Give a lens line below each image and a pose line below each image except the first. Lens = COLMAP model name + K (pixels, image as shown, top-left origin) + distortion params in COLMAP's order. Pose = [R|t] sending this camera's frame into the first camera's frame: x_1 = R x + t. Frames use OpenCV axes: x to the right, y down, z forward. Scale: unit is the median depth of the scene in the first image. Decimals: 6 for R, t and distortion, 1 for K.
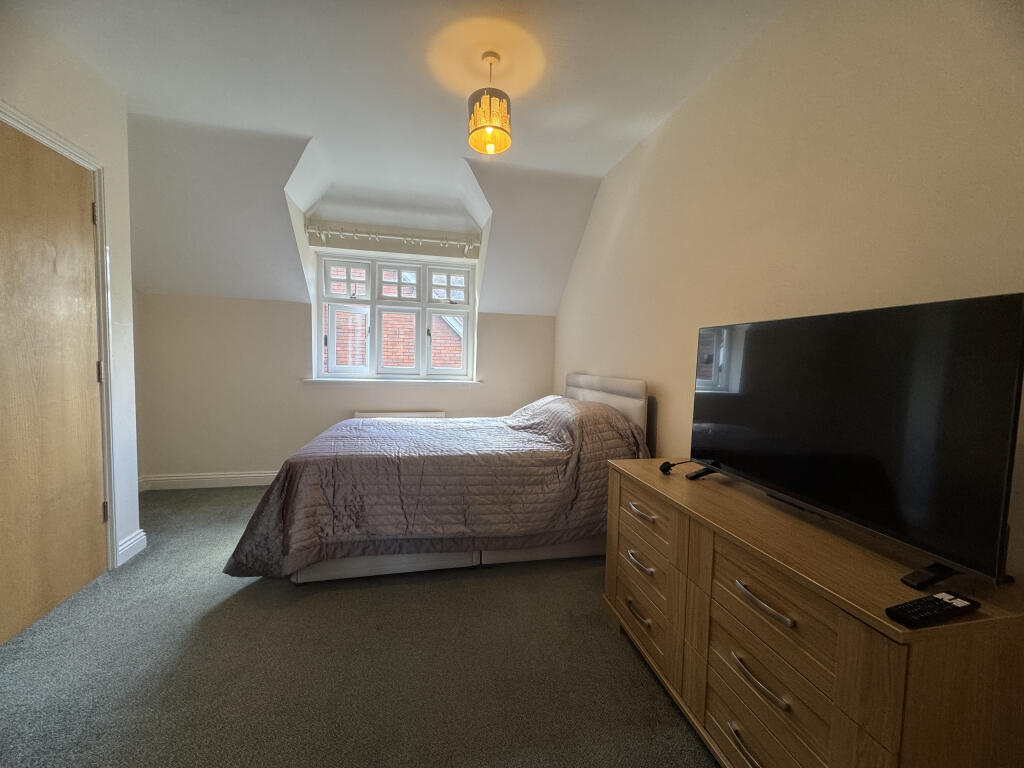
lens RADIAL K [[407.1, 0, 512.0], [0, 407.1, 384.0], [0, 0, 1]] dist [-0.000540, 0.000156]
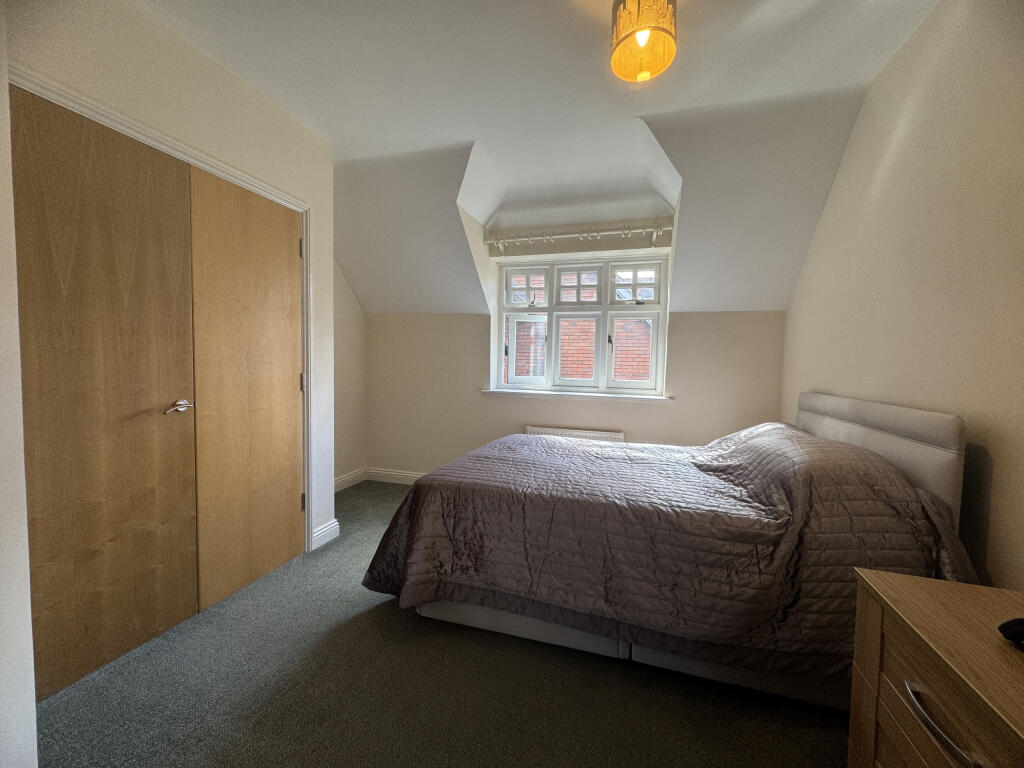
lens RADIAL K [[407.1, 0, 512.0], [0, 407.1, 384.0], [0, 0, 1]] dist [-0.000540, 0.000156]
pose [[0.867457, 0.020143, -0.497104, 0.085655], [-0.029968, 0.999481, -0.011796, -0.025853], [0.496609, 0.025130, 0.867611, 0.251497]]
